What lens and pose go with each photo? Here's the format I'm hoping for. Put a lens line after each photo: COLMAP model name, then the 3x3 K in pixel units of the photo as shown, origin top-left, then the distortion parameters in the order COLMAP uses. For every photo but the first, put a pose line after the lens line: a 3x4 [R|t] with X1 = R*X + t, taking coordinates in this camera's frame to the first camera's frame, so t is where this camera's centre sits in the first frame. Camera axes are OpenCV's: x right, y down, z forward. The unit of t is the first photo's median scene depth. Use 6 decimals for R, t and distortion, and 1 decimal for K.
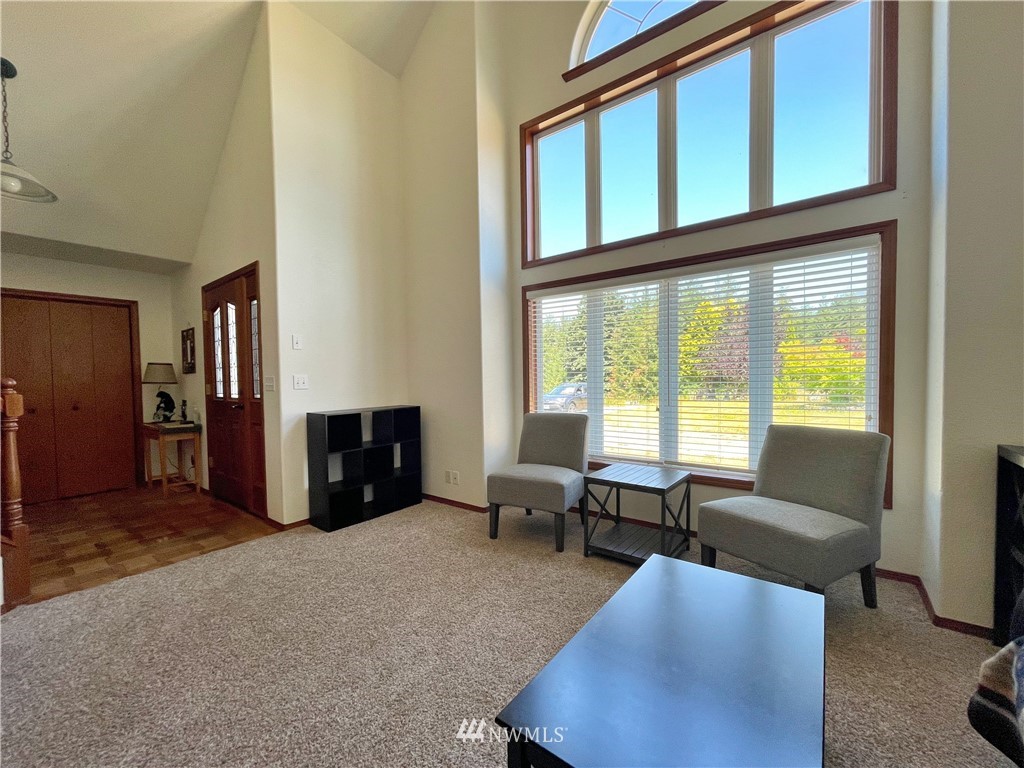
lens RADIAL K [[411.9, 0, 511.1], [0, 411.9, 388.9], [0, 0, 1]] dist [-0.003859, -0.000128]
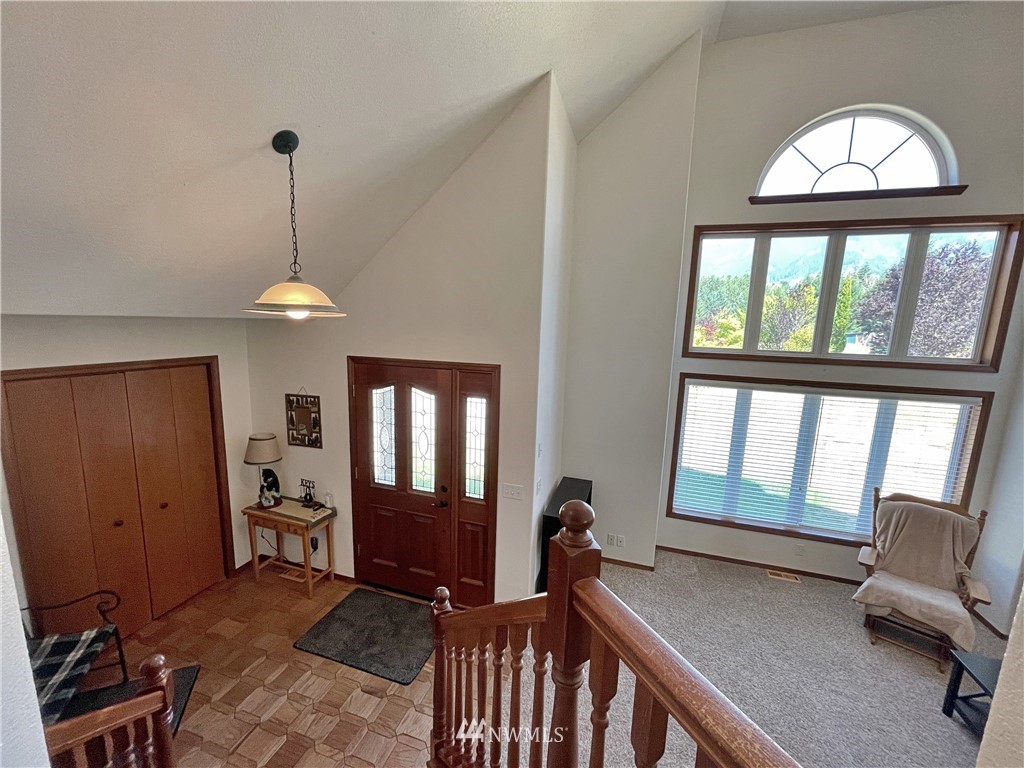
lens RADIAL K [[411.9, 0, 509.1], [0, 411.9, 385.4], [0, 0, 1]] dist [-0.003859, -0.000128]
pose [[0.939748, -0.007271, 0.341791, -0.809525], [-0.036055, 0.992090, 0.120239, -0.333785], [-0.339961, -0.125318, 0.932052, 0.099120]]
